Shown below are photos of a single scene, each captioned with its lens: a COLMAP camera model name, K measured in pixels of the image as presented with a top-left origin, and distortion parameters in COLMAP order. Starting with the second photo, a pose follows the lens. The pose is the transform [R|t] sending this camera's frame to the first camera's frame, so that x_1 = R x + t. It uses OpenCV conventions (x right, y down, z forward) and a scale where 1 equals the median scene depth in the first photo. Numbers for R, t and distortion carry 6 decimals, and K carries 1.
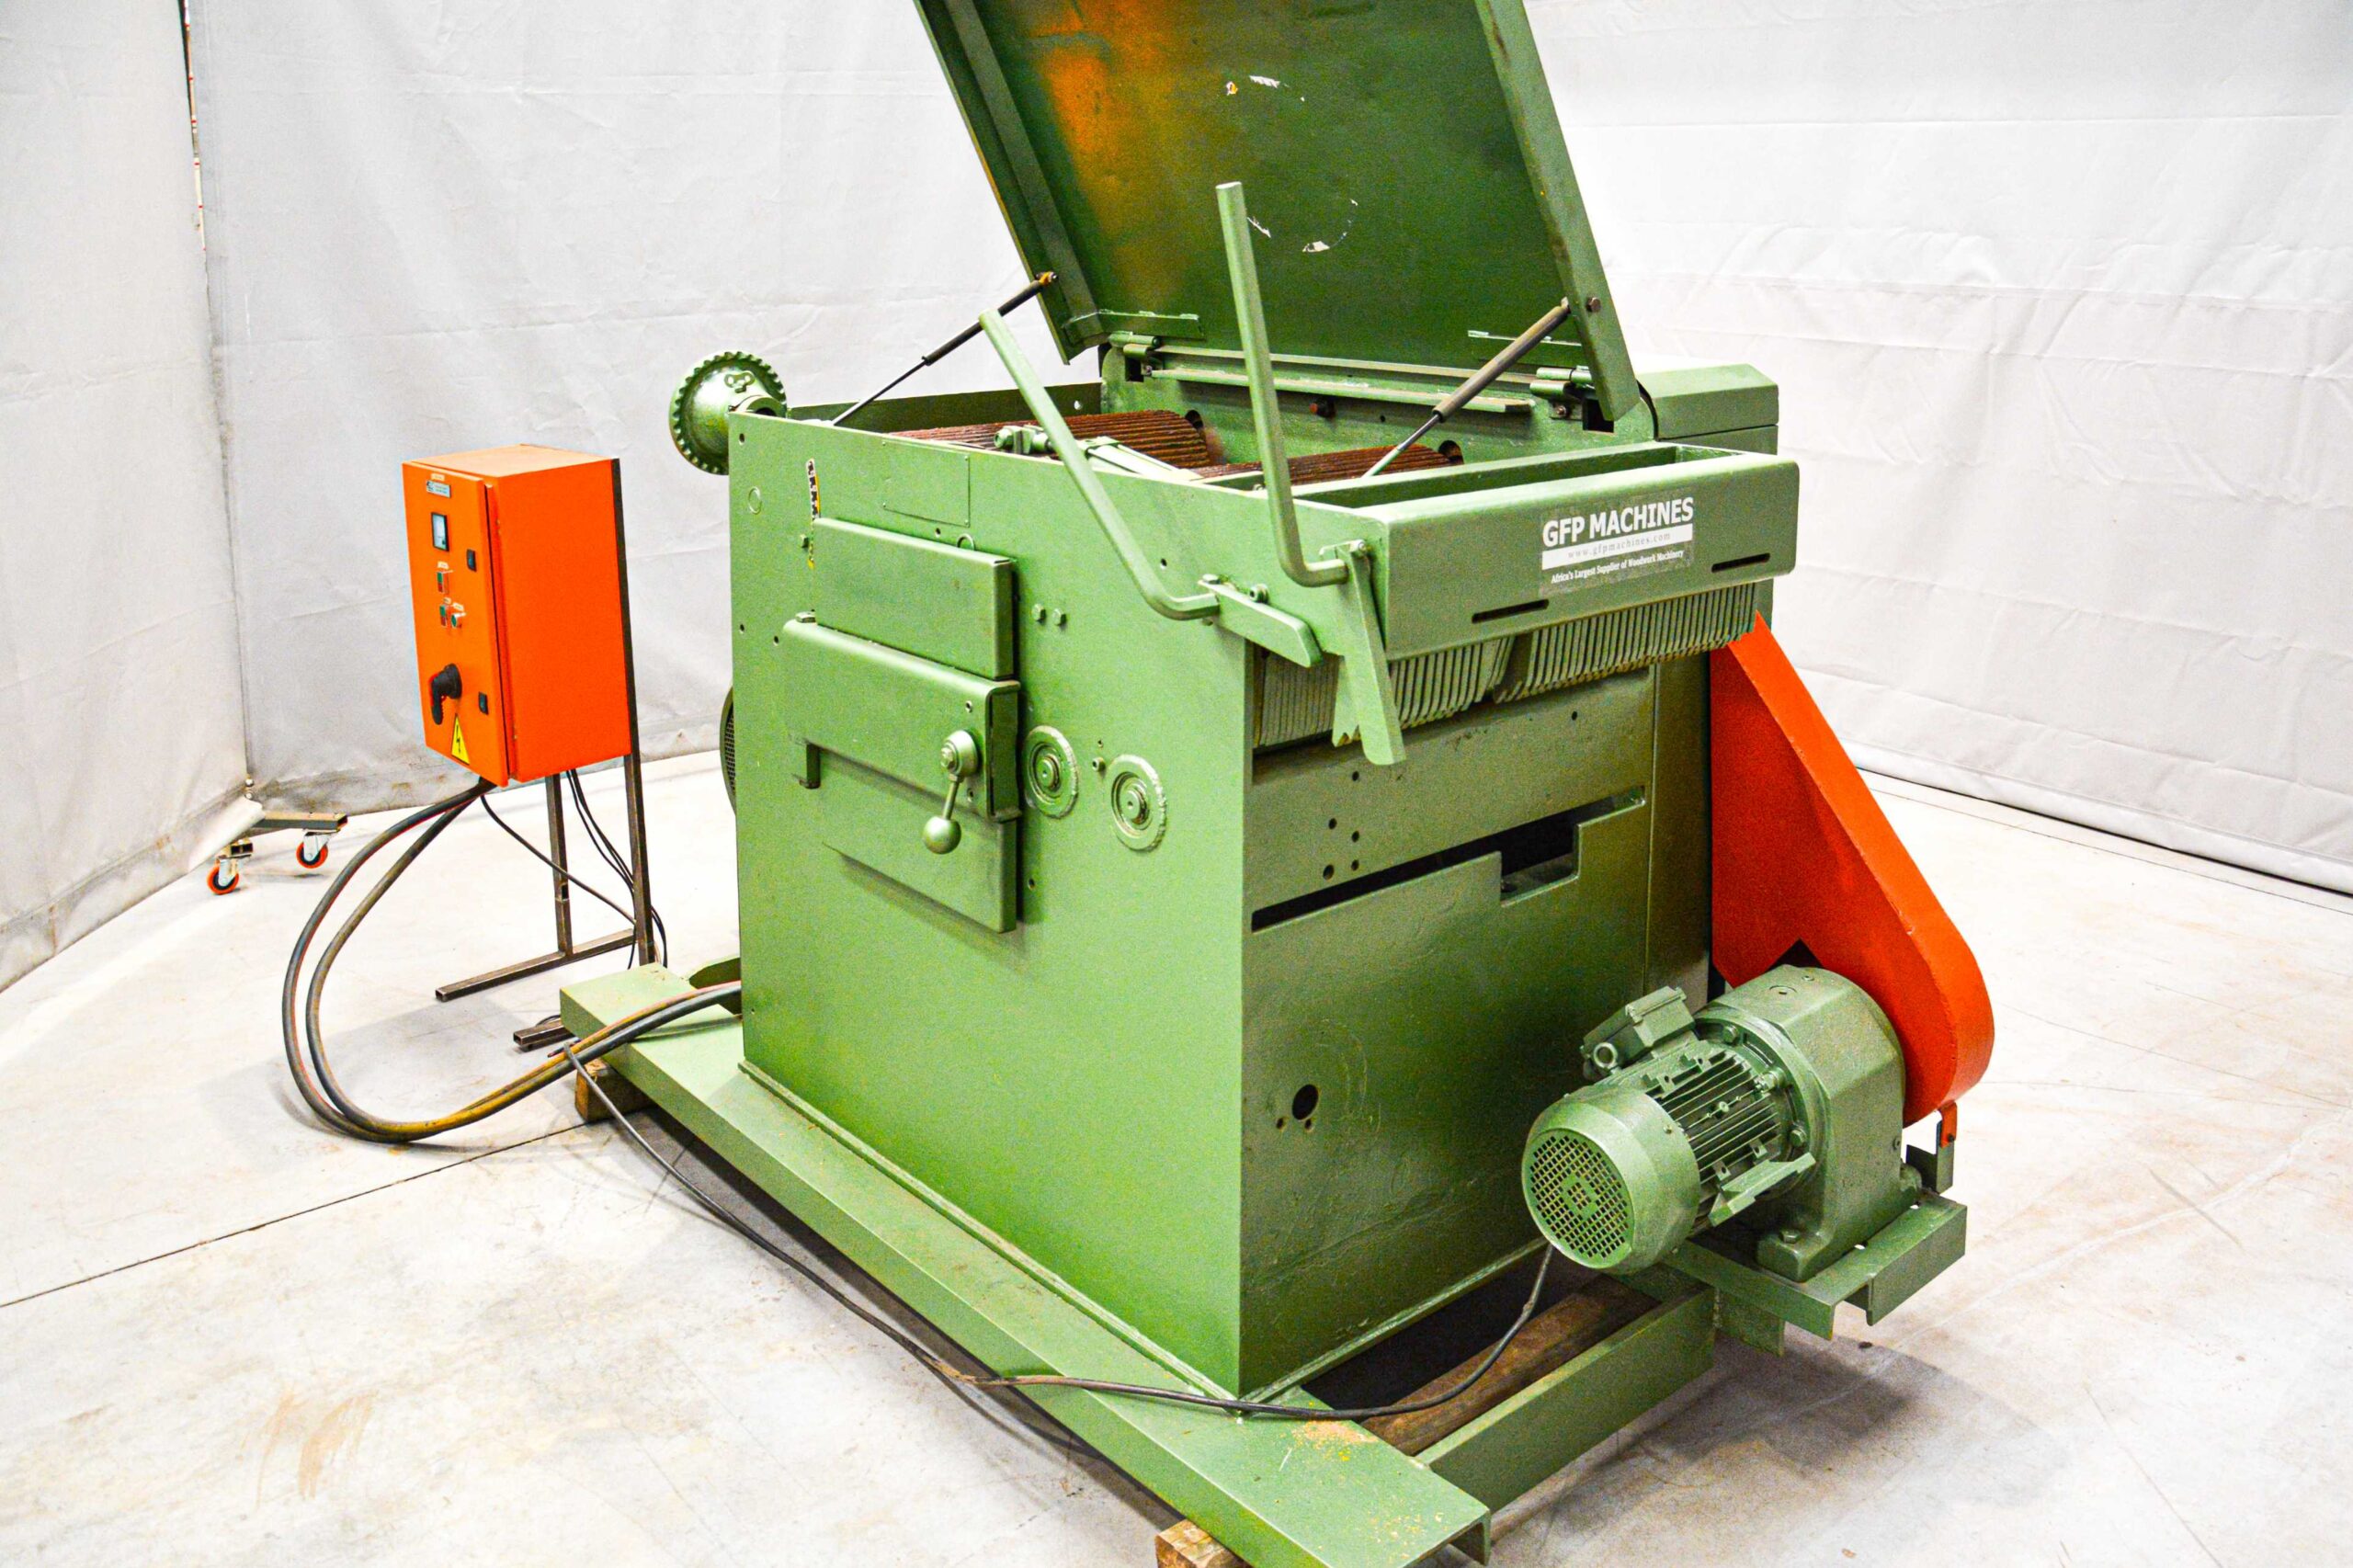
lens RADIAL K [[1873.6, 0, 1177.4], [0, 1873.6, 574.8], [0, 0, 1]] dist [-0.113963, 0.050416]
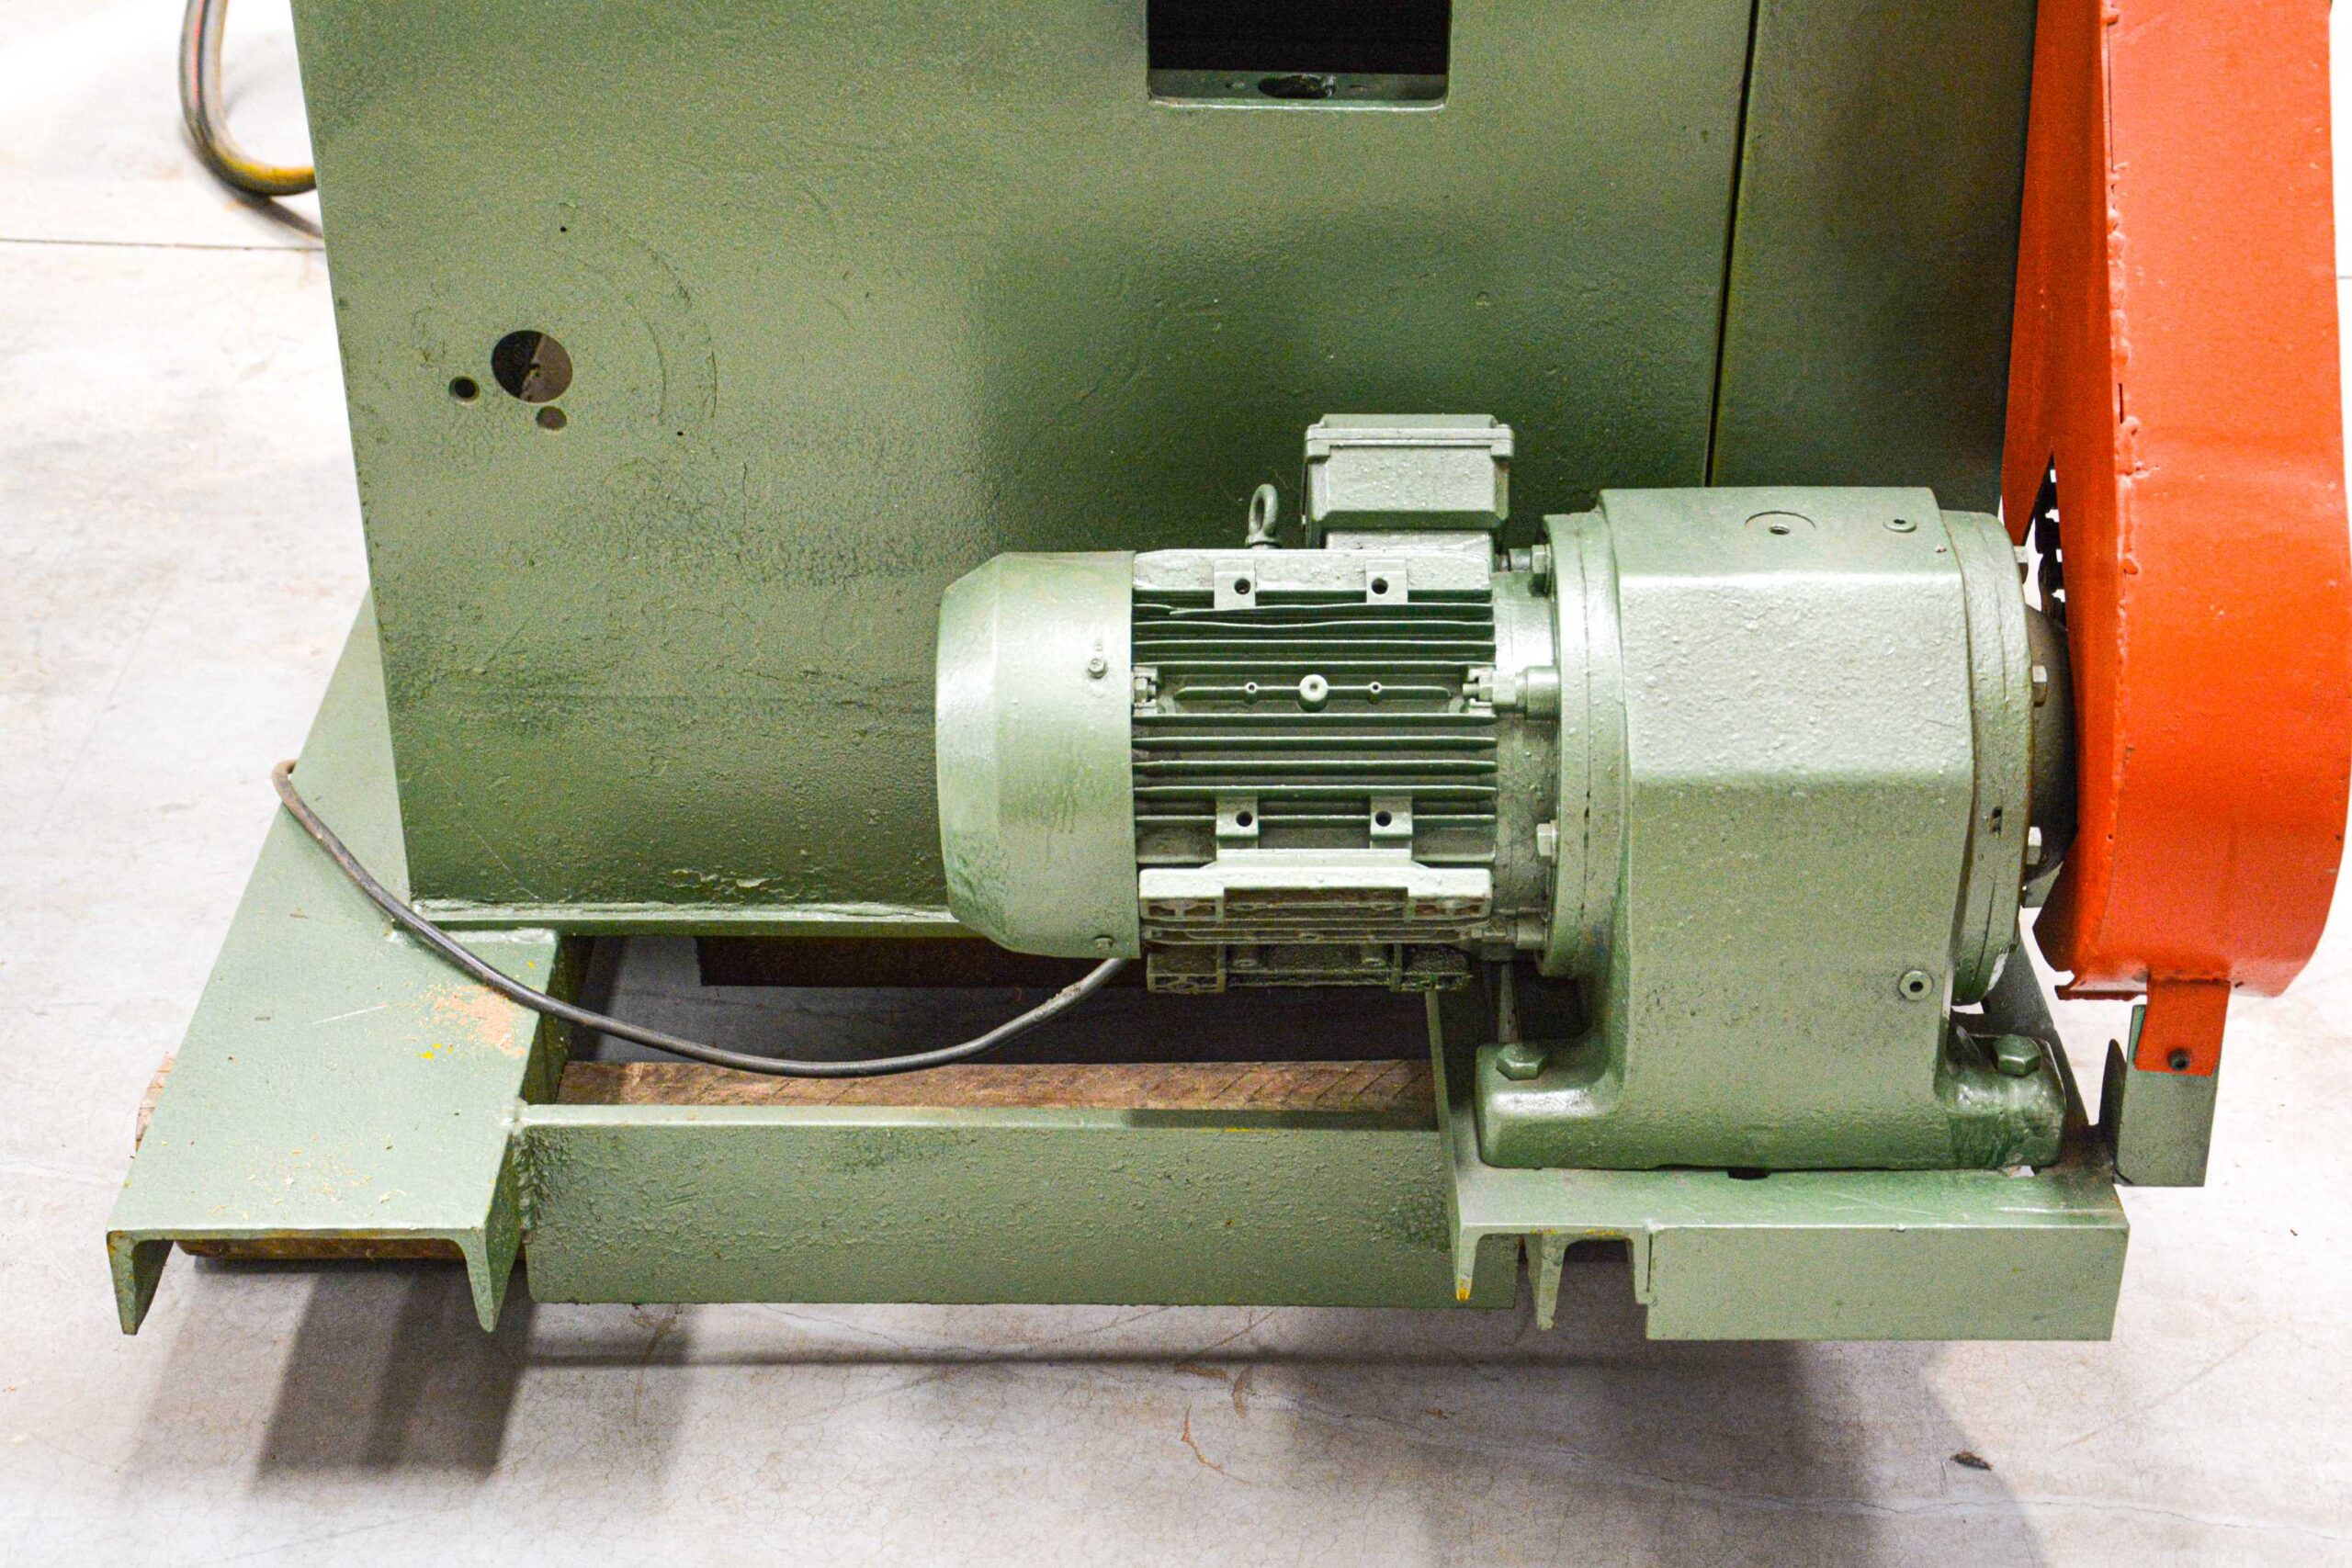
lens RADIAL K [[3593.5, 0, 1331.2], [0, 3593.5, 964.6], [0, 0, 1]] dist [0.130597, 0.039551]
pose [[0.788819, 0.356509, -0.500665, 0.743464], [-0.134137, 0.894807, 0.425827, 0.002300], [0.599809, -0.268743, 0.753662, 0.389854]]
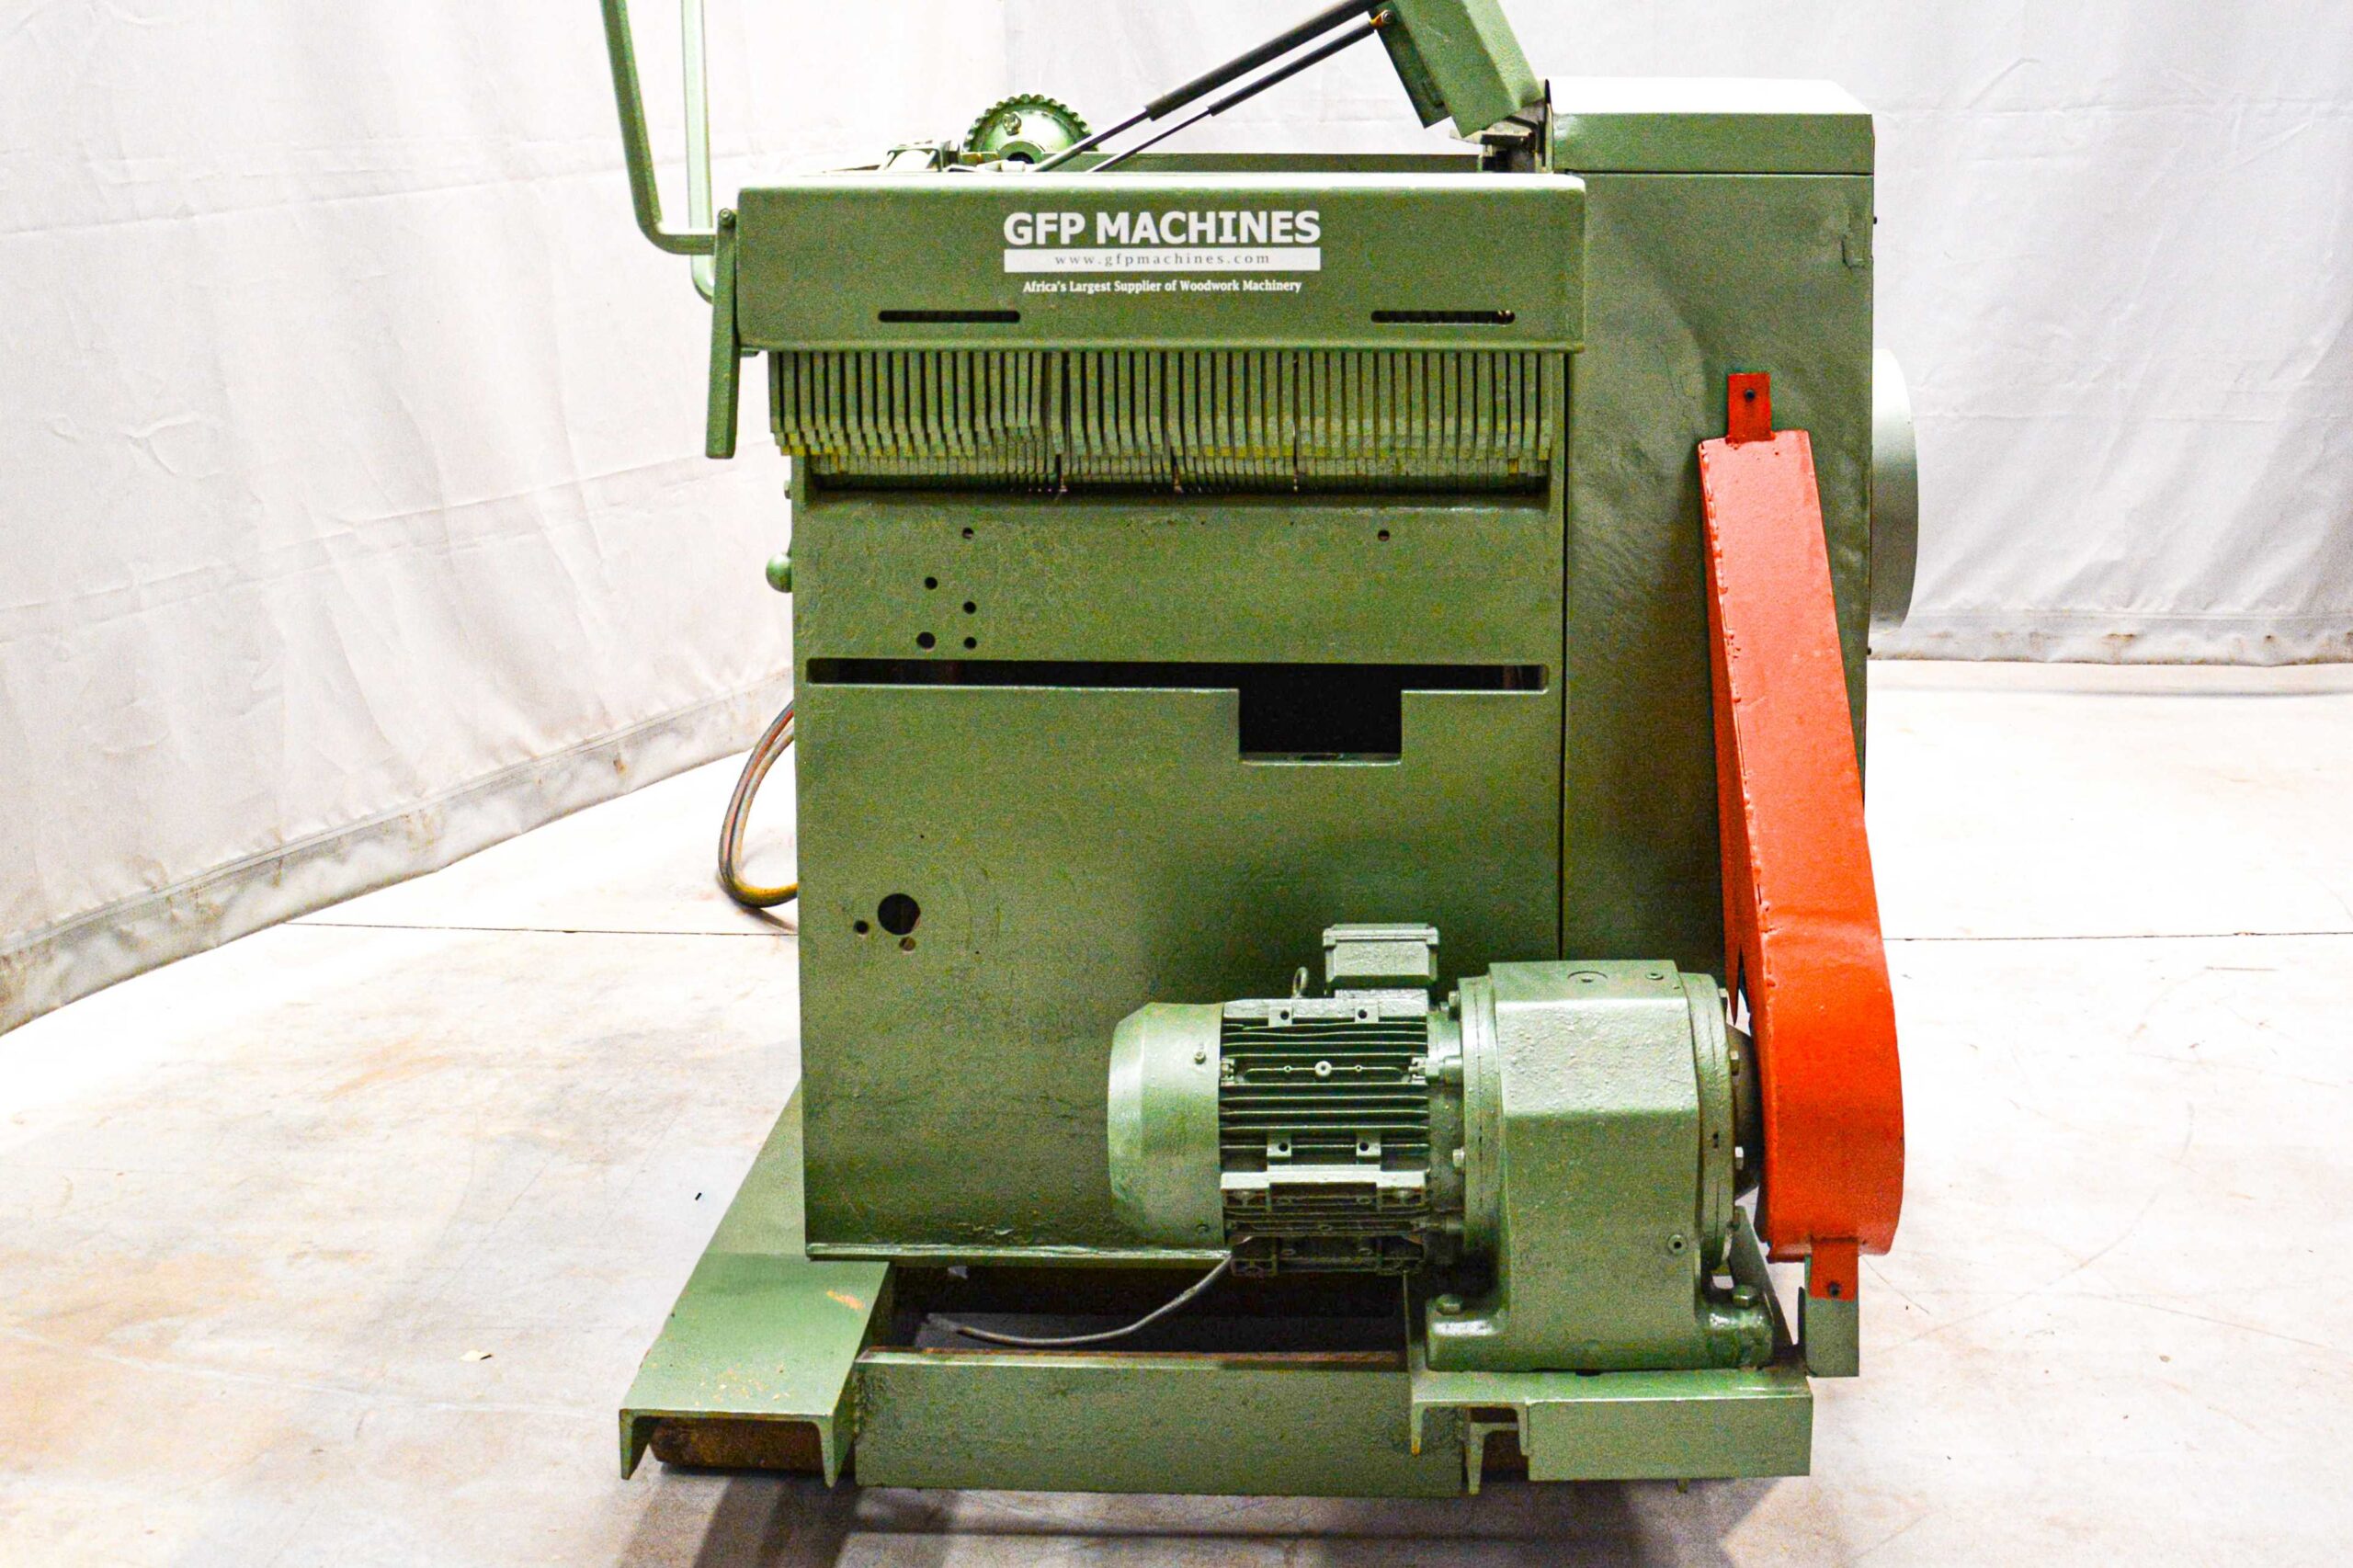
lens RADIAL K [[2462.0, 0, 1366.8], [0, 2462.0, 503.7], [0, 0, 1]] dist [-0.109385, -0.000024]
pose [[0.770450, 0.105847, -0.628652, 0.910071], [-0.123802, 0.992189, 0.015330, 0.055514], [0.625364, 0.066017, 0.777536, 0.260248]]
